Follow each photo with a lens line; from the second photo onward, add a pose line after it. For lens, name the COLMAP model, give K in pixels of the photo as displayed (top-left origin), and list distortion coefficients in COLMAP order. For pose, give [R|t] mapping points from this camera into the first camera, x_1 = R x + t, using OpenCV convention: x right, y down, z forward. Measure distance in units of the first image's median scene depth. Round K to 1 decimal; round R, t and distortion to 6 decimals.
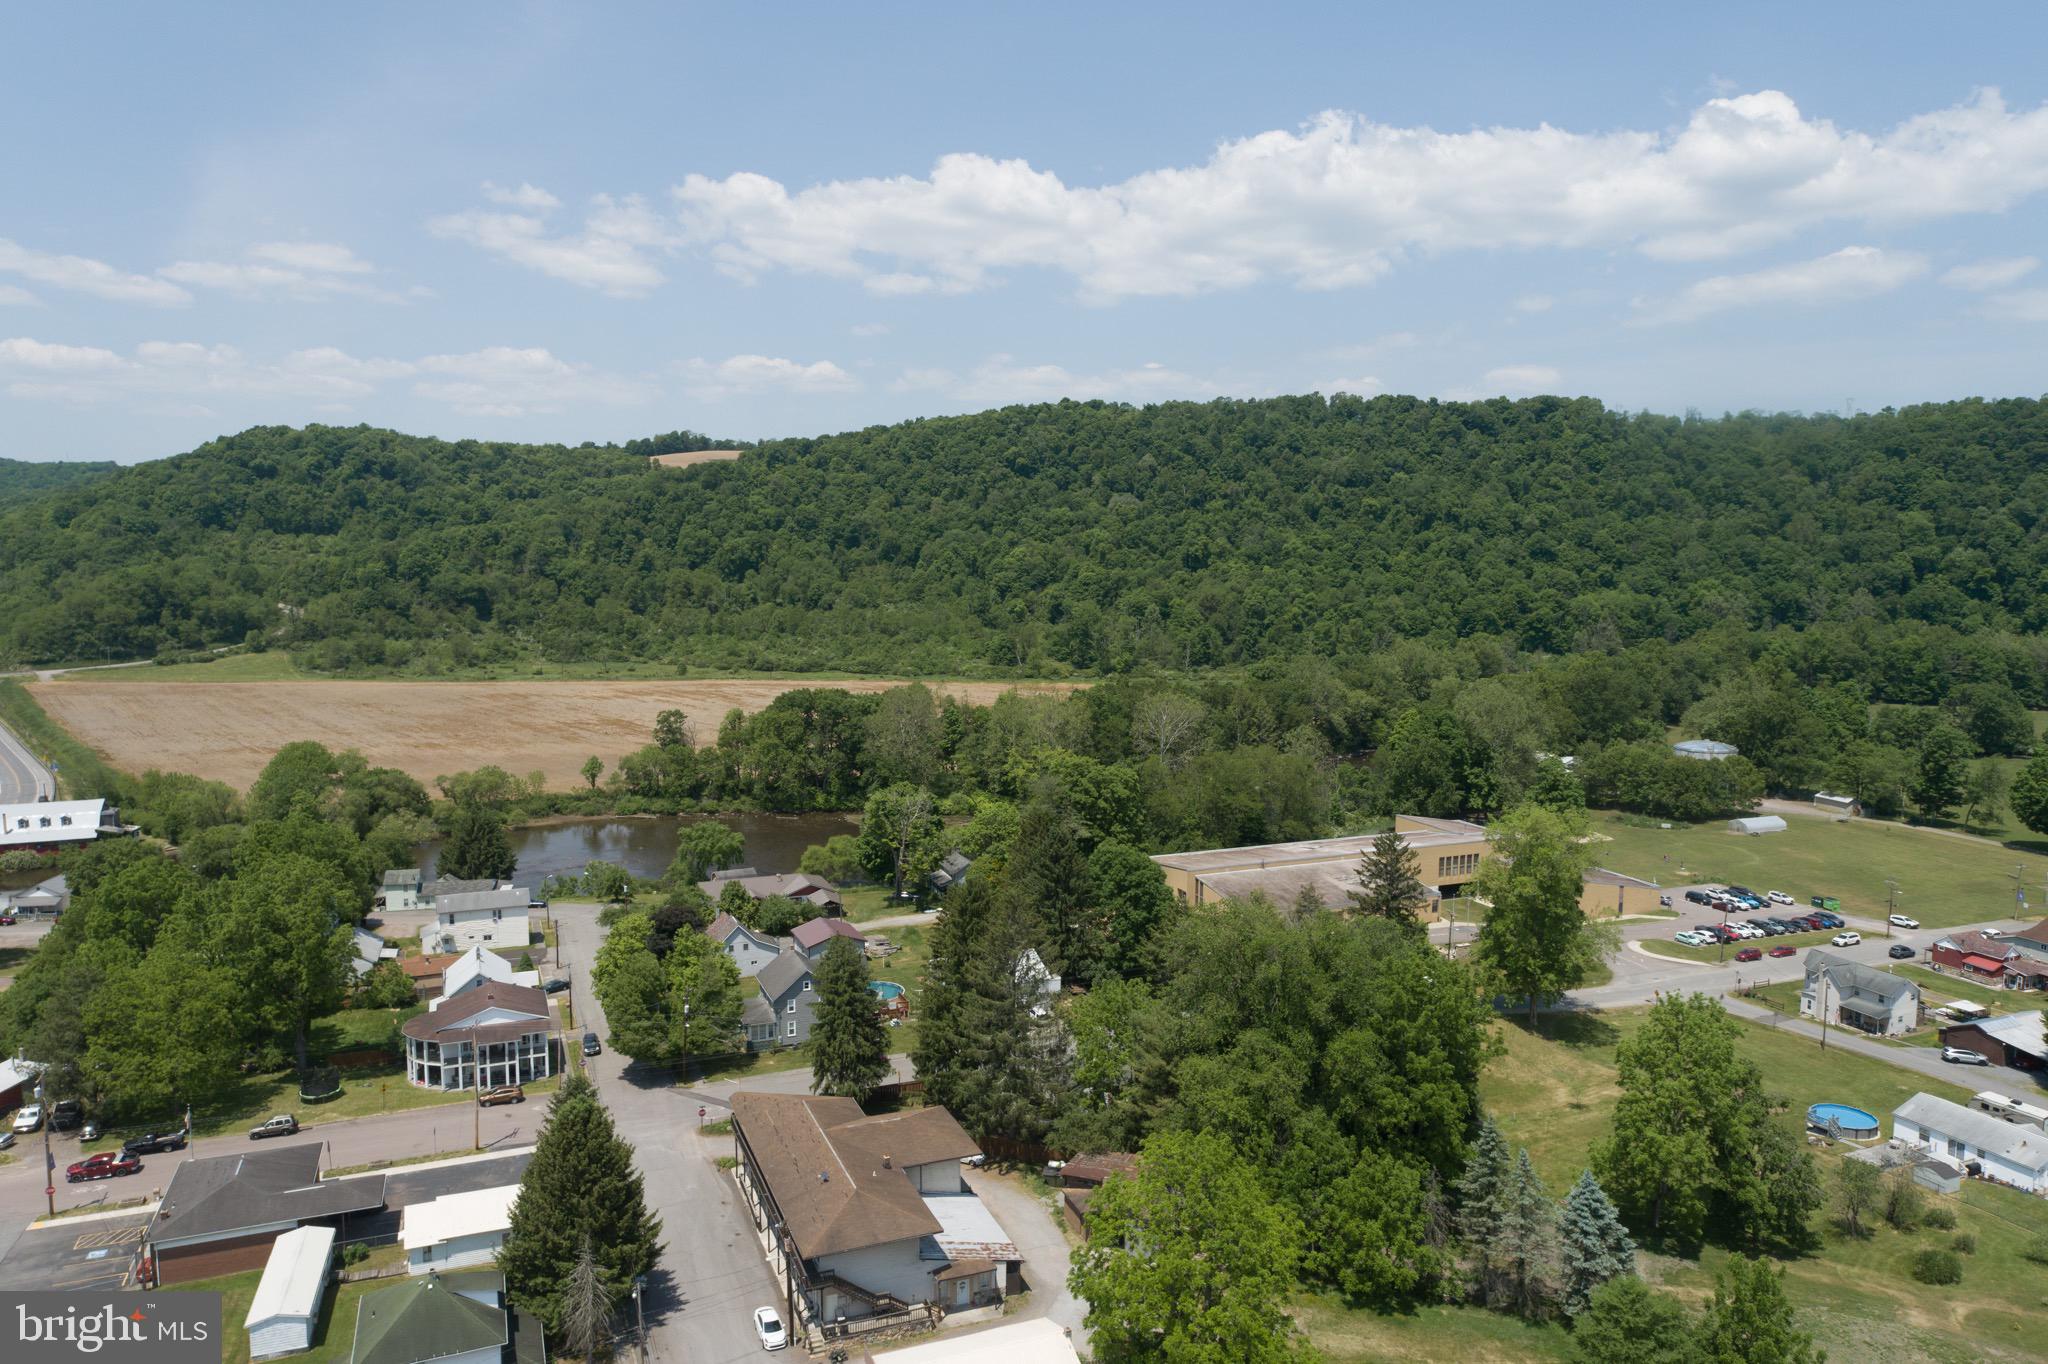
lens RADIAL K [[1387.8, 0, 1025.4], [0, 1387.8, 681.9], [0, 0, 1]] dist [-0.003517, 0.014199]
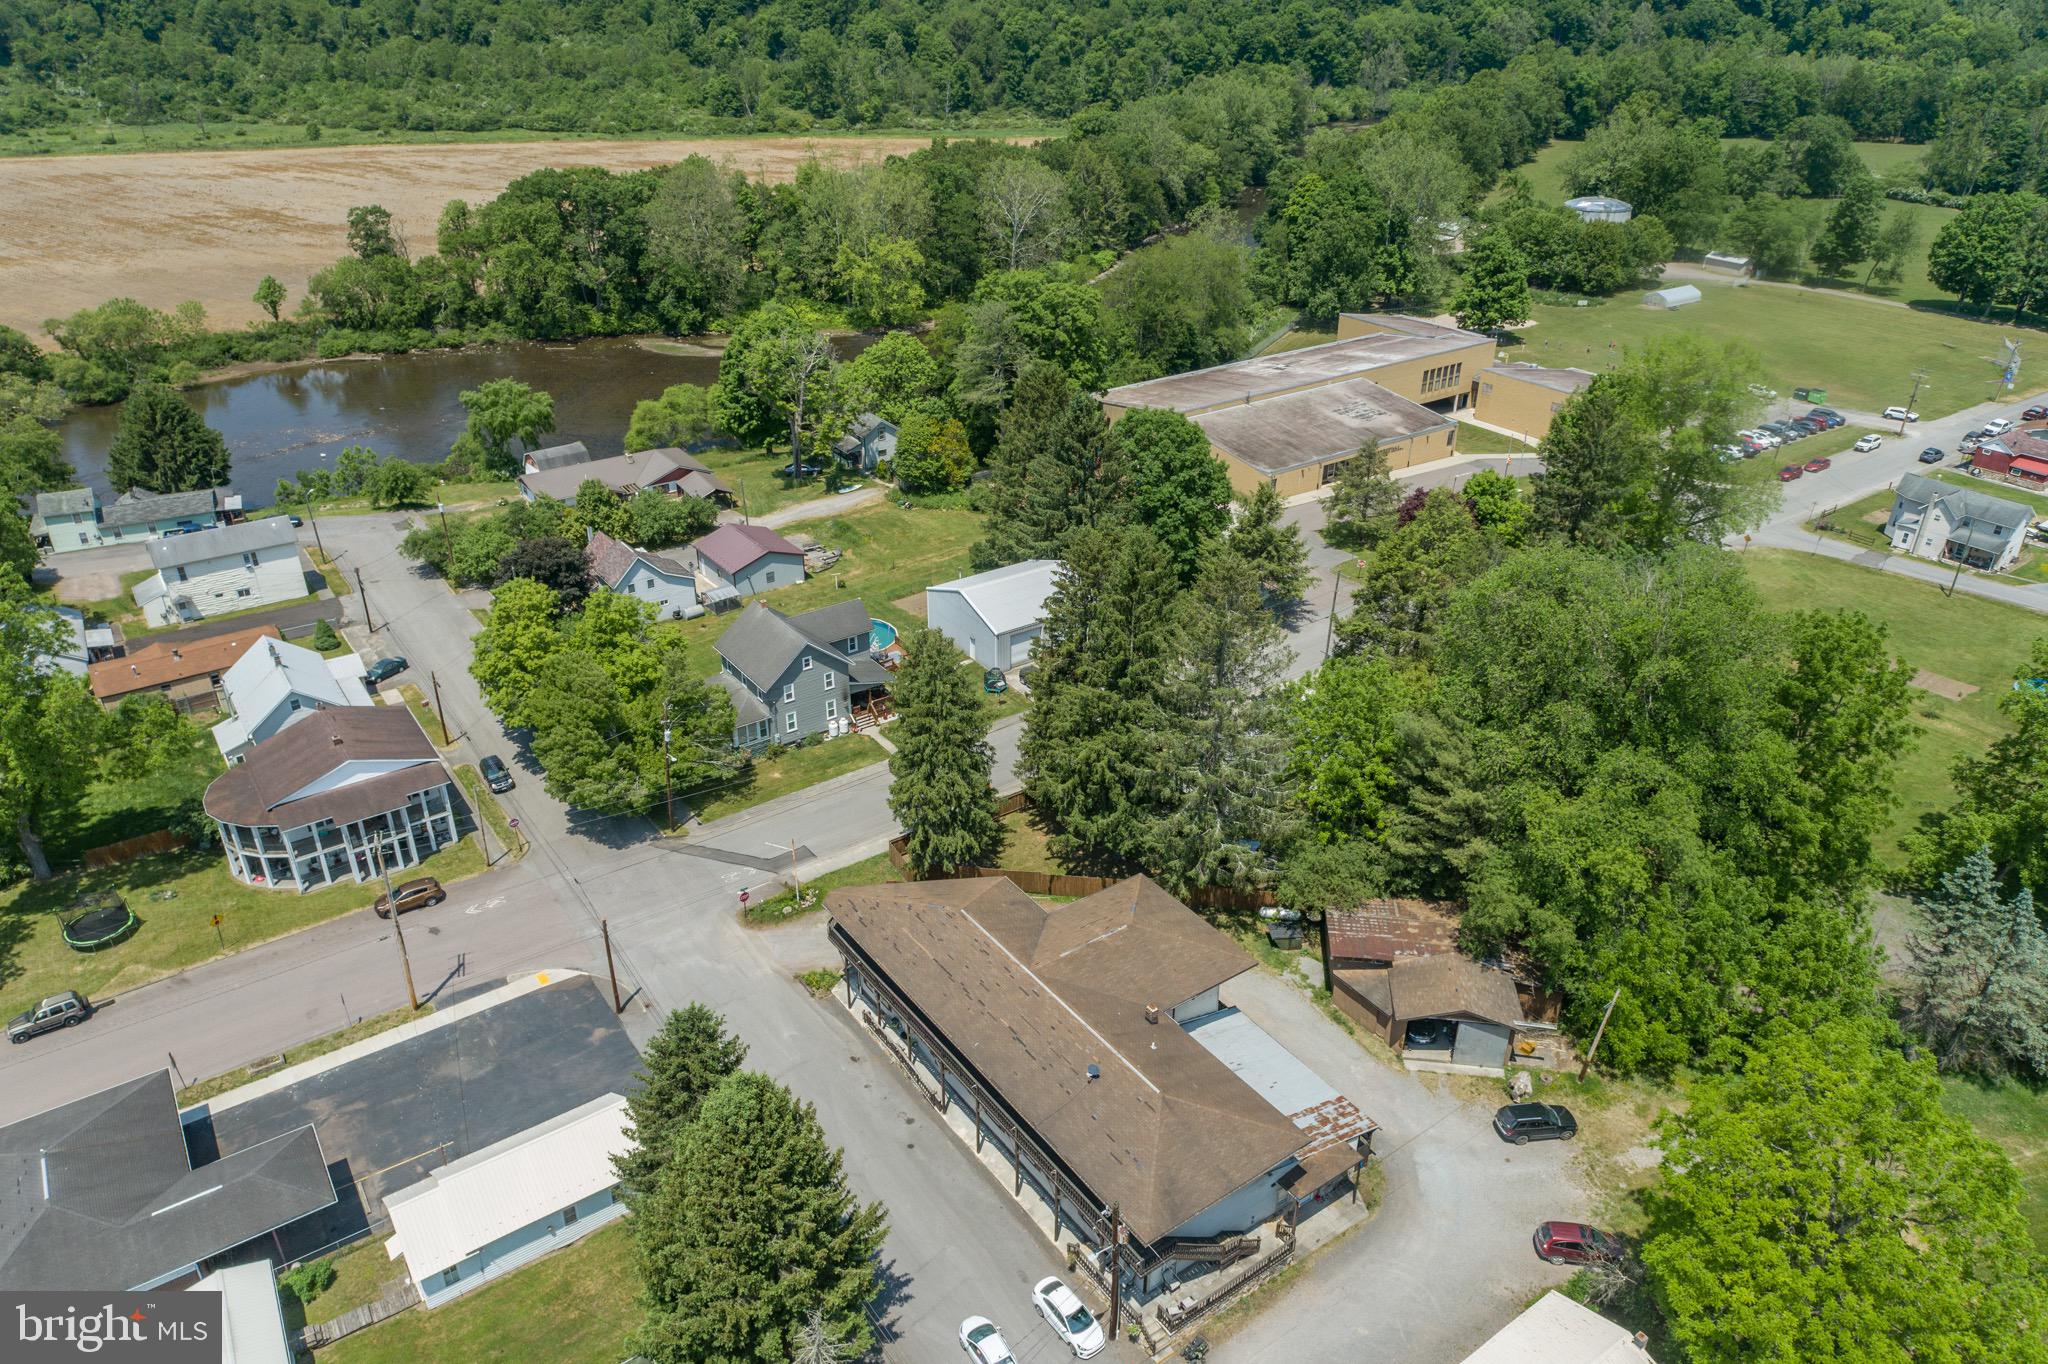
lens RADIAL K [[1387.8, 0, 1024.6], [0, 1387.8, 677.5], [0, 0, 1]] dist [-0.003517, 0.014199]
pose [[0.972705, -0.108398, 0.205170, -0.050341], [0.023792, 0.926112, 0.376498, -0.009346], [-0.230822, -0.361340, 0.903413, 0.086770]]
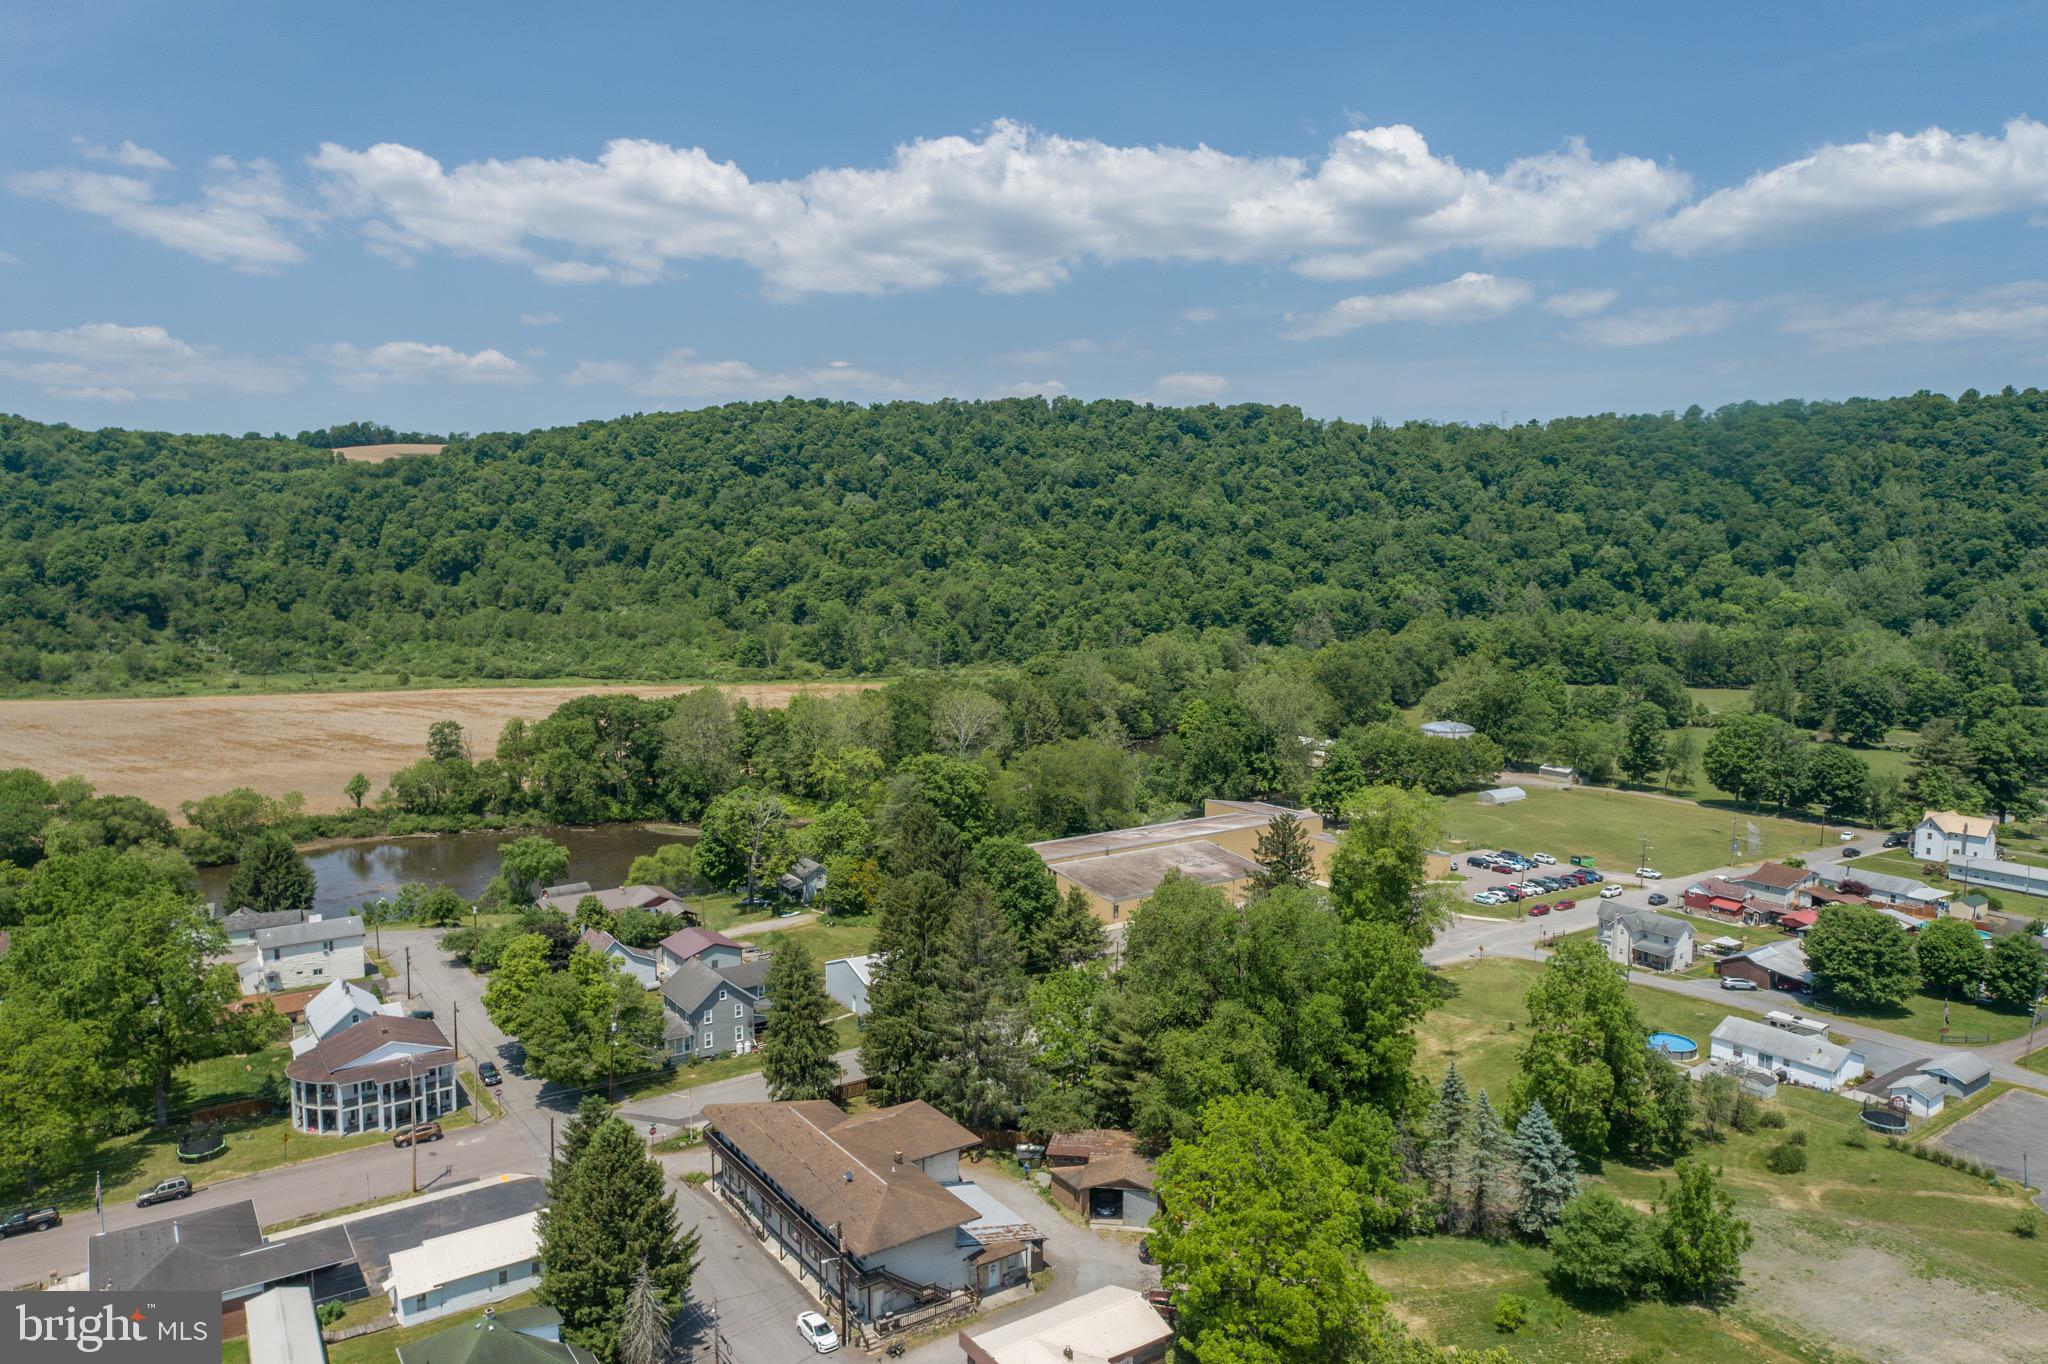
lens RADIAL K [[1387.8, 0, 1025.1], [0, 1387.8, 682.6], [0, 0, 1]] dist [-0.003517, 0.014199]
pose [[0.976161, -0.023539, 0.215766, -0.040037], [0.023288, 0.999722, 0.003709, -0.000181], [-0.215793, 0.001404, 0.976438, -0.001197]]
